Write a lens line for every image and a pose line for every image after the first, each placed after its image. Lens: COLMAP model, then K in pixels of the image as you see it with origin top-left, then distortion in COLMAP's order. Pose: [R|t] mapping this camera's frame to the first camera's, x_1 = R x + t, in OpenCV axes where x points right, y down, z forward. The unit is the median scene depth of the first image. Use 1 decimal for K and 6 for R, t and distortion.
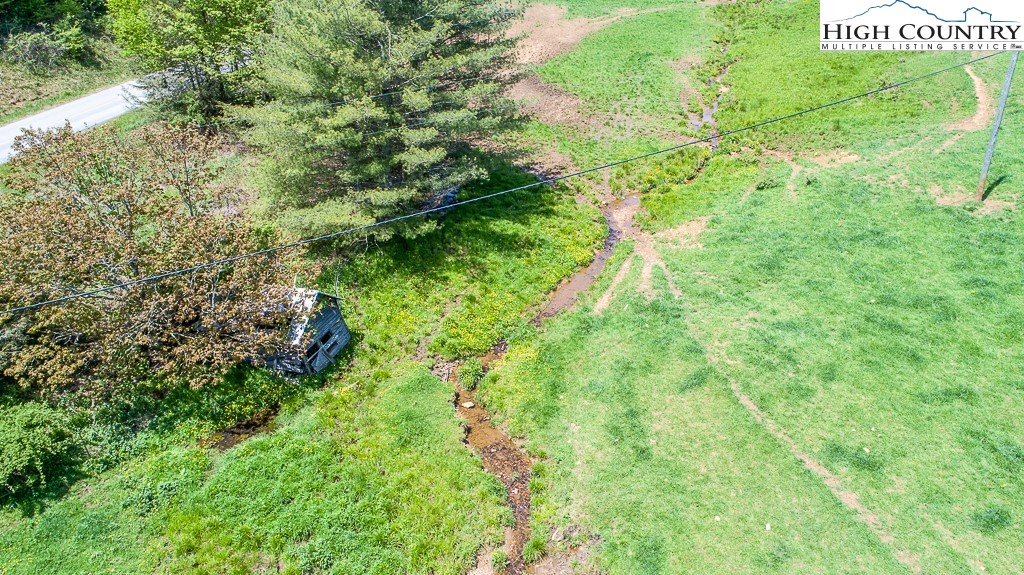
lens RADIAL K [[677.6, 0, 516.4], [0, 677.6, 286.6], [0, 0, 1]] dist [0.001651, -0.000189]
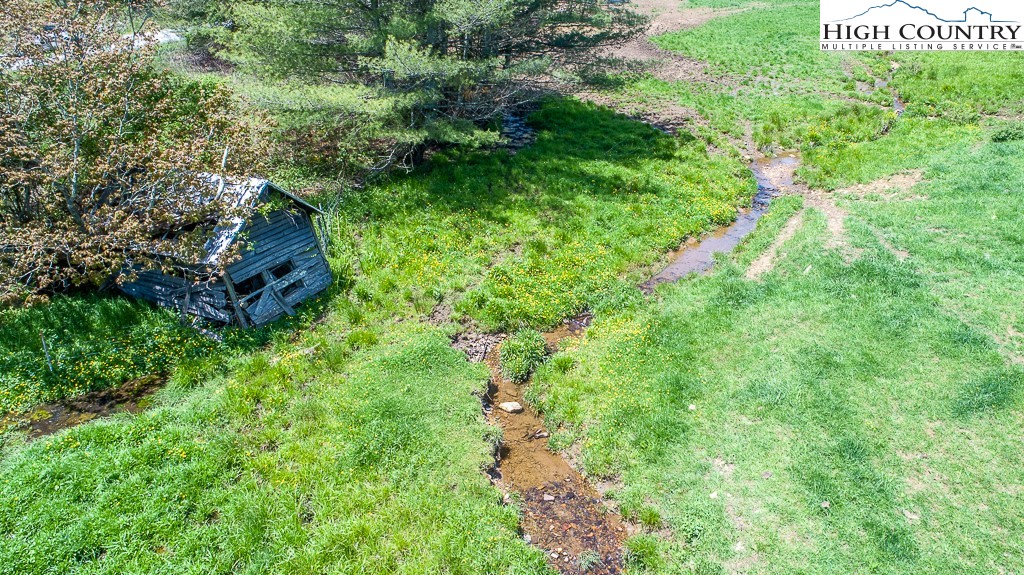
lens RADIAL K [[718.8, 0, 504.7], [0, 718.8, 250.0], [0, 0, 1]] dist [-0.011474, 0.009842]
pose [[0.986630, 0.063884, -0.149933, 0.000895], [-0.079975, 0.991370, -0.103868, 0.106704], [0.142004, 0.114470, 0.983225, 0.411716]]
